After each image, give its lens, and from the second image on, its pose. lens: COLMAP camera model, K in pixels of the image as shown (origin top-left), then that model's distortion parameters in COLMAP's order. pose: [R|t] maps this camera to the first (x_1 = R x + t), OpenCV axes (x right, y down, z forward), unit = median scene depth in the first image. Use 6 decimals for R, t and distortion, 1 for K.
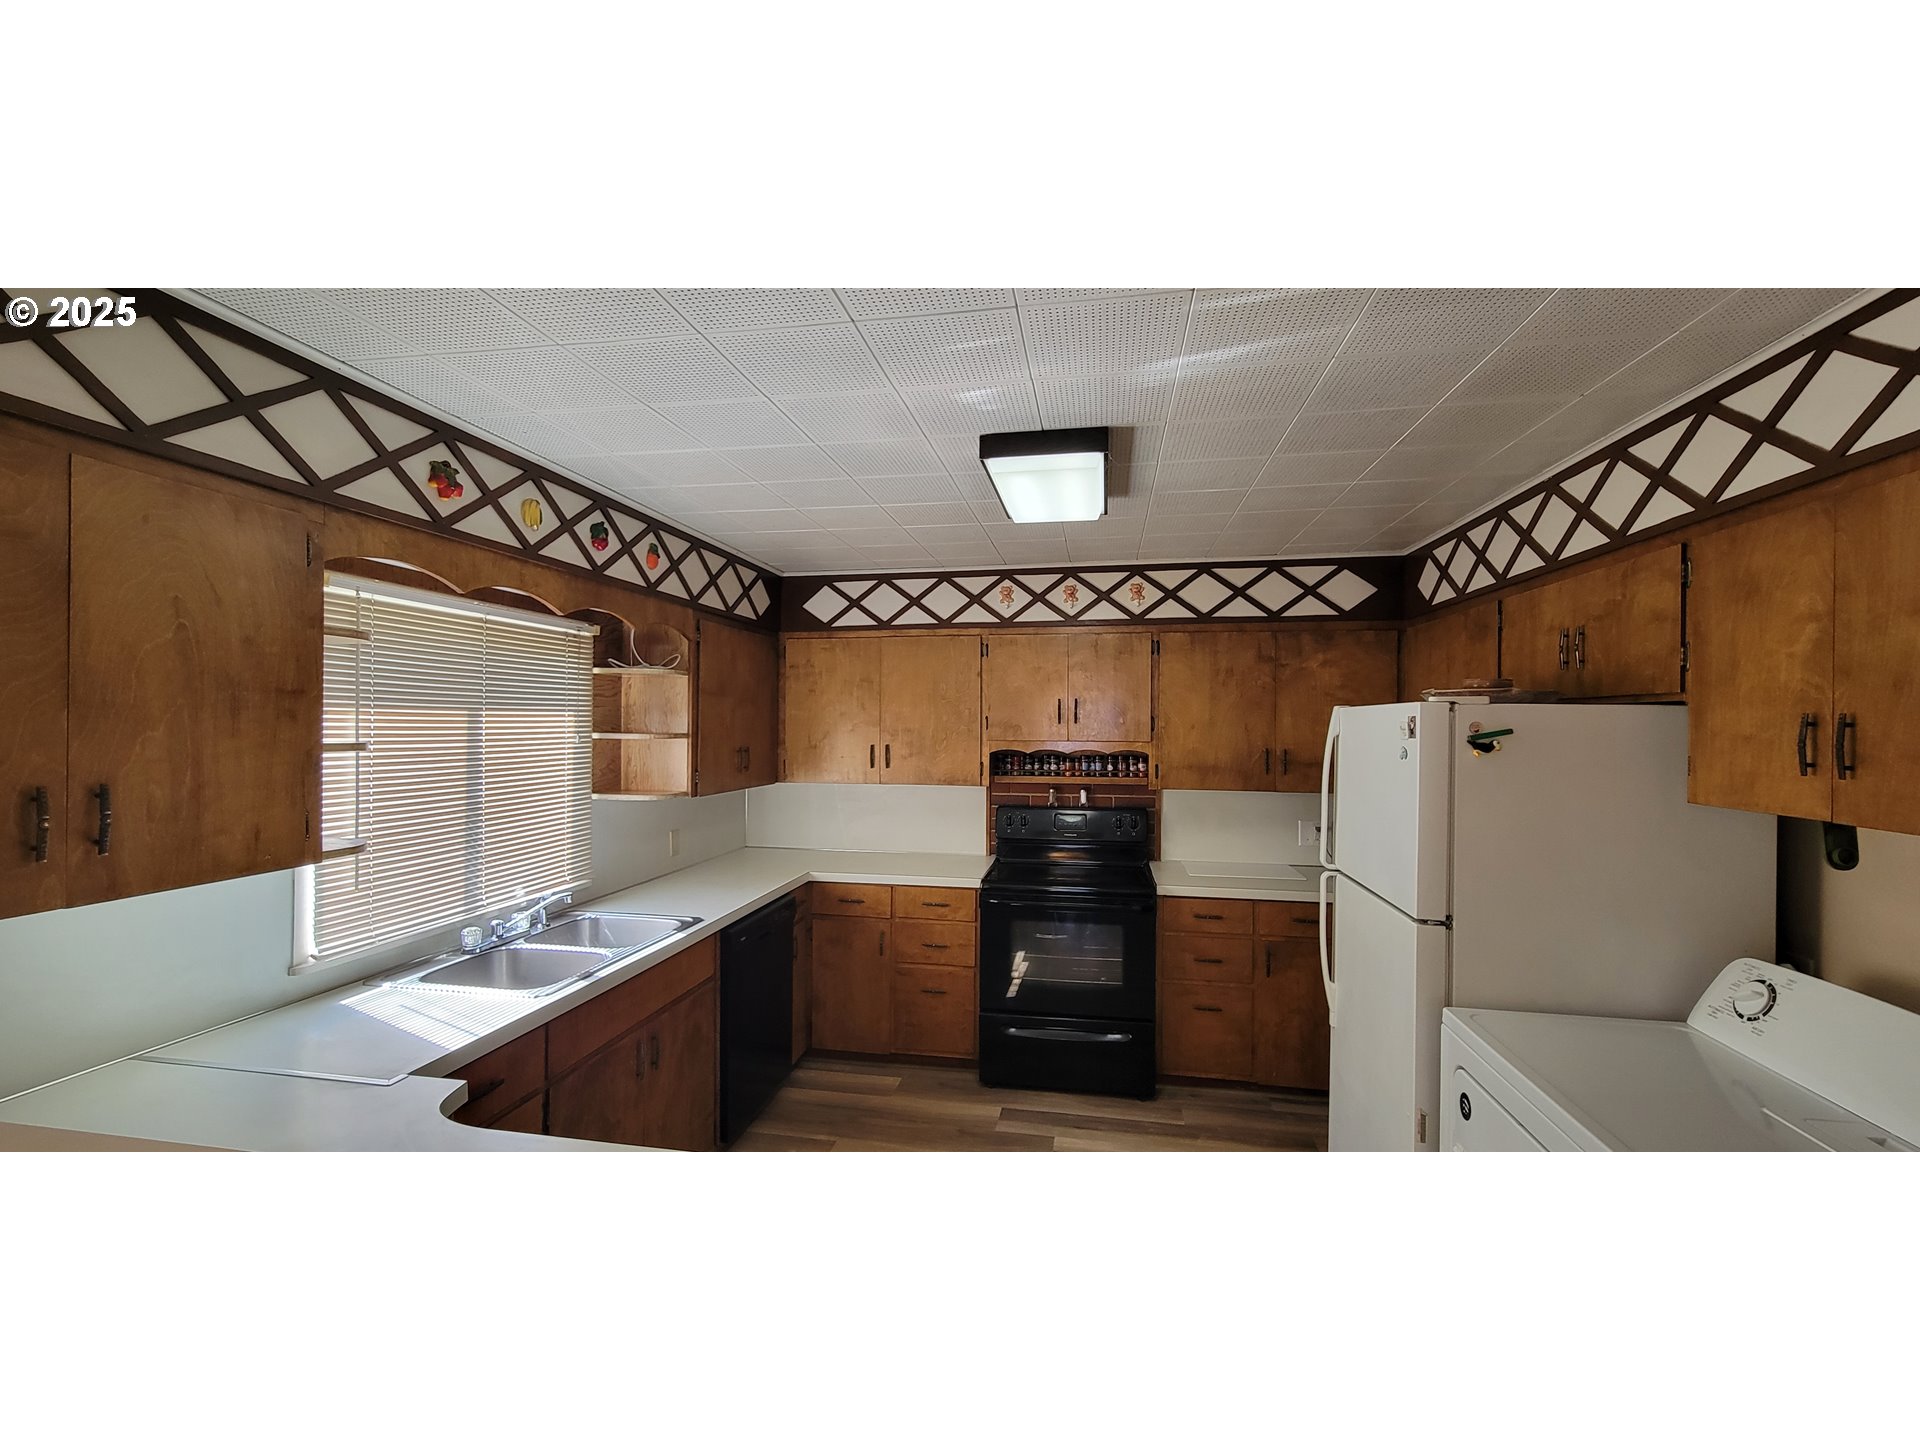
lens RADIAL K [[791.9, 0, 960.7], [0, 791.9, 723.8], [0, 0, 1]] dist [-0.001048, 0.000066]
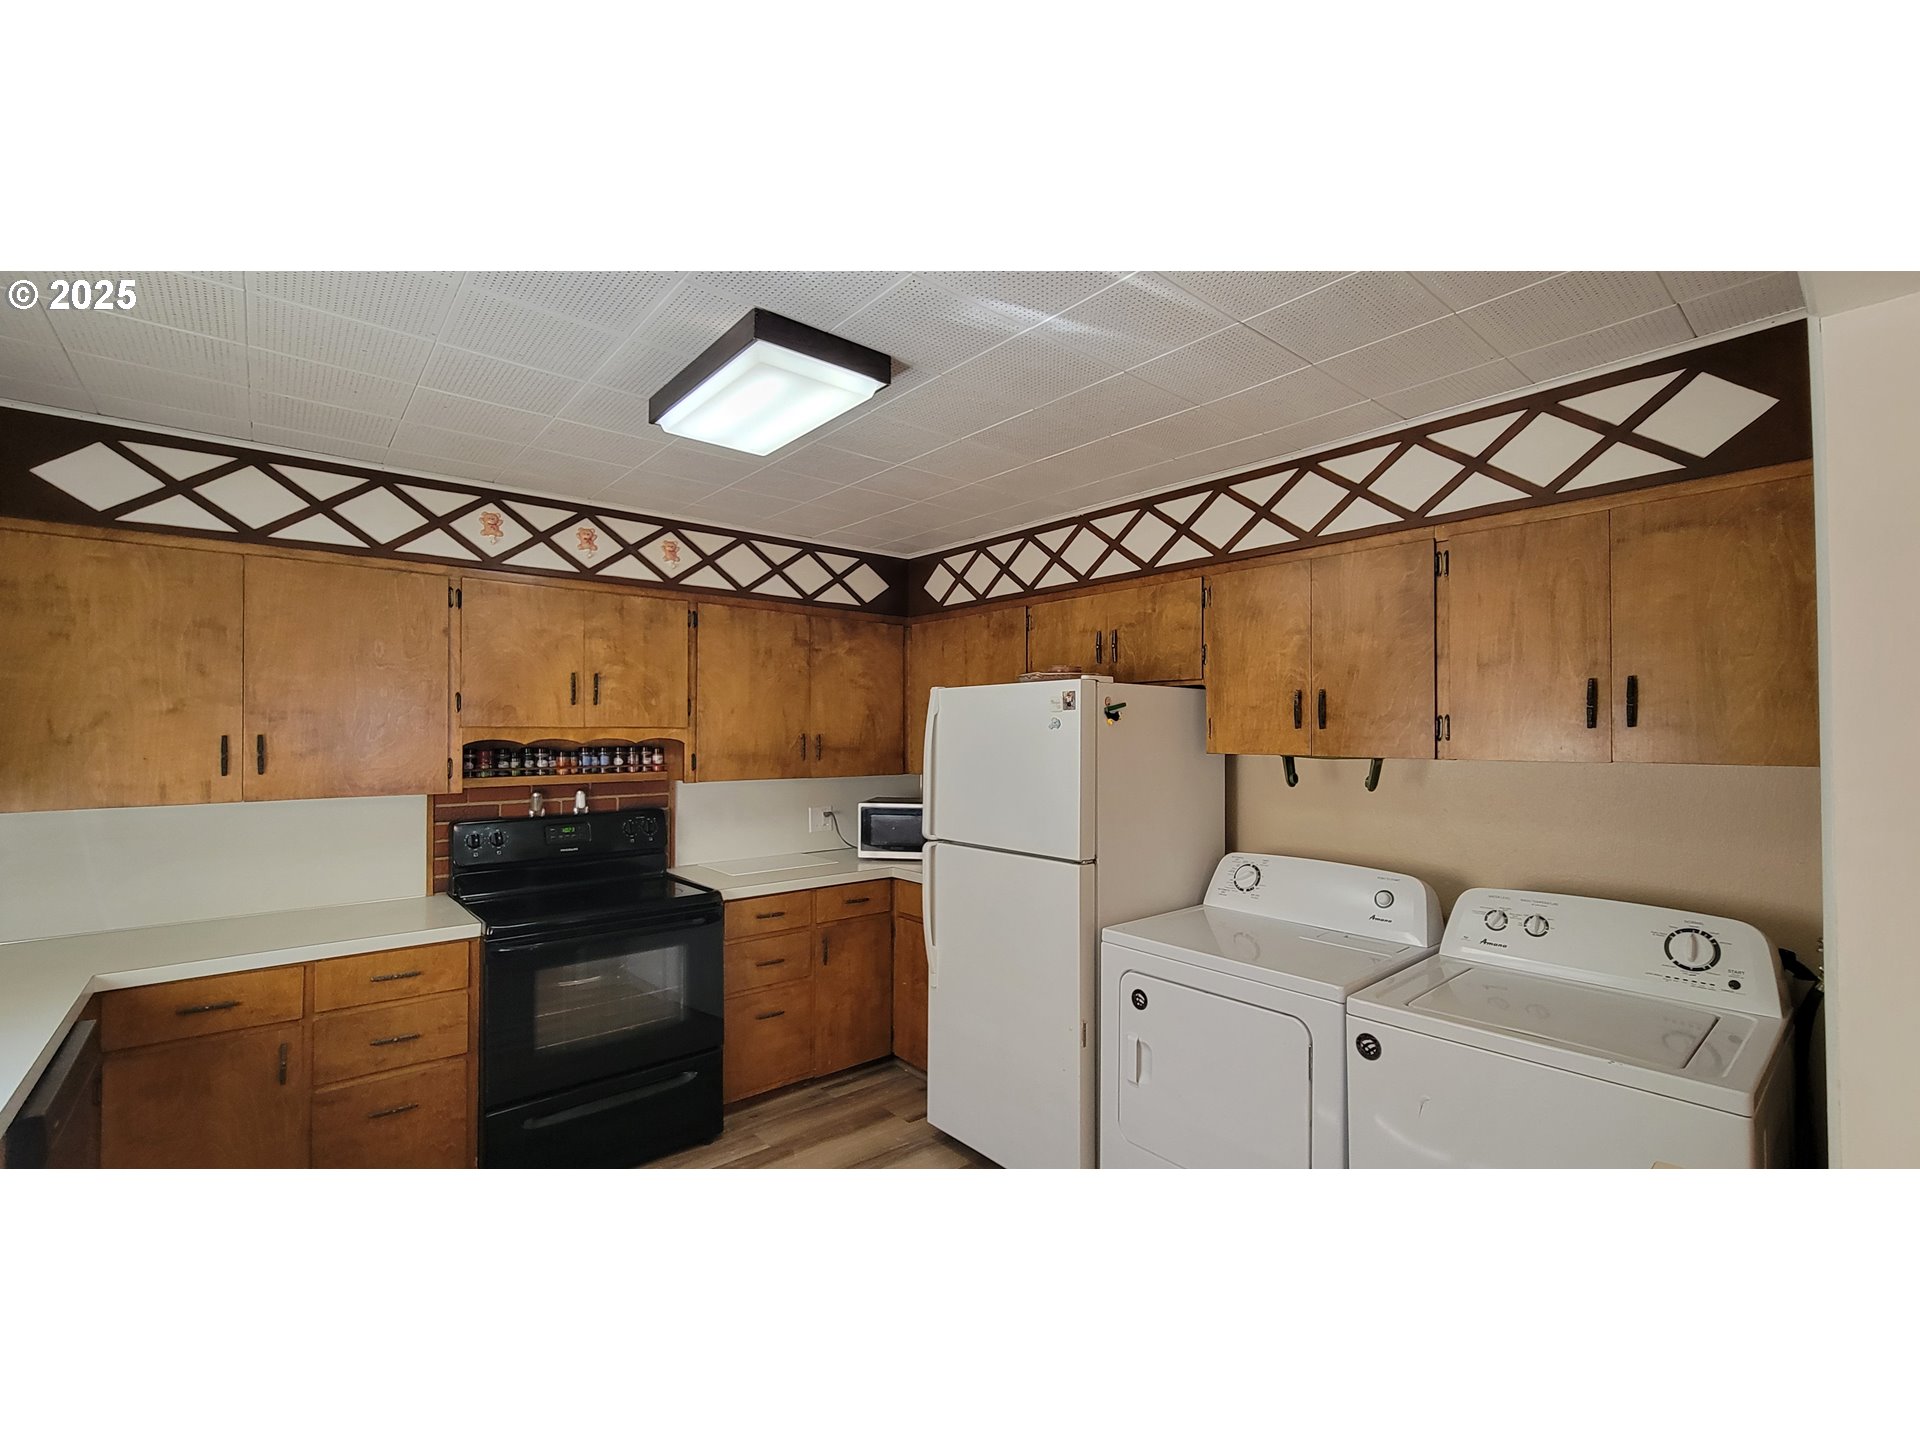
lens RADIAL K [[818.2, 0, 995.9], [0, 818.2, 724.1], [0, 0, 1]] dist [0.000820, 0.000424]
pose [[0.608475, 0.002607, 0.793568, -0.265357], [0.004986, 0.999962, -0.007108, 0.027034], [-0.793557, 0.008282, 0.608439, 0.193980]]
